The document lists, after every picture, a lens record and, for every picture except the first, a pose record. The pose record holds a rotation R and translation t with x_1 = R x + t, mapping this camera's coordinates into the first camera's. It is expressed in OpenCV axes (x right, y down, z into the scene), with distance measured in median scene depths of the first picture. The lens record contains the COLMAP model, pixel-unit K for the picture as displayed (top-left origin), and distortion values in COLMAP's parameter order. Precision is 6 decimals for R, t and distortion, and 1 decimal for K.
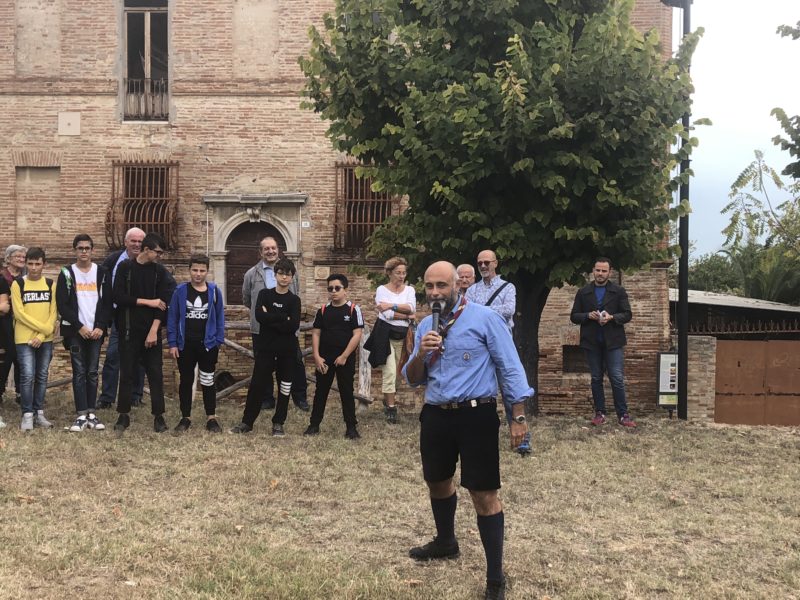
lens RADIAL K [[1118.9, 0, 399.9], [0, 1118.9, 300.0], [0, 0, 1]] dist [0.009952, 0.000000]
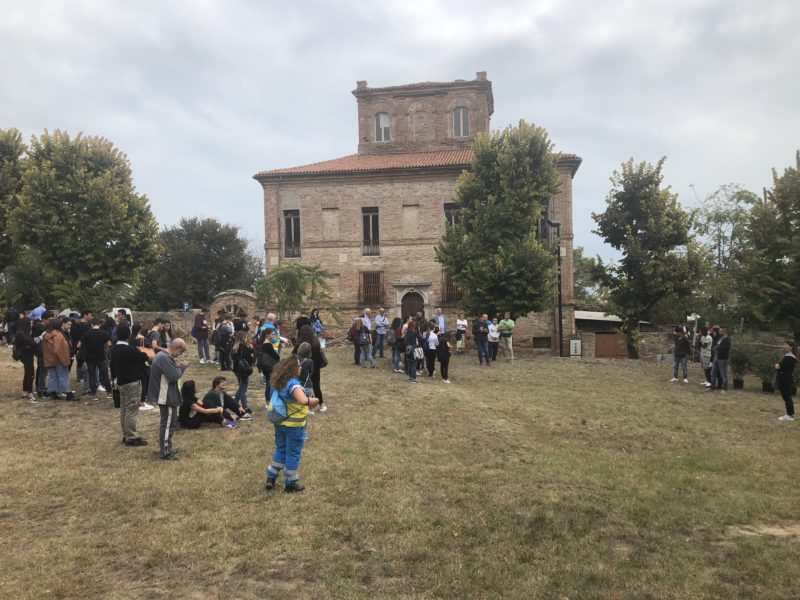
lens RADIAL K [[666.0, 0, 401.5], [0, 666.0, 301.8], [0, 0, 1]] dist [0.009848, 0.039969]
pose [[0.994937, -0.021669, -0.098134, -0.000224], [0.019740, 0.999593, -0.020589, -0.015590], [0.098540, 0.018547, 0.994960, -0.577279]]
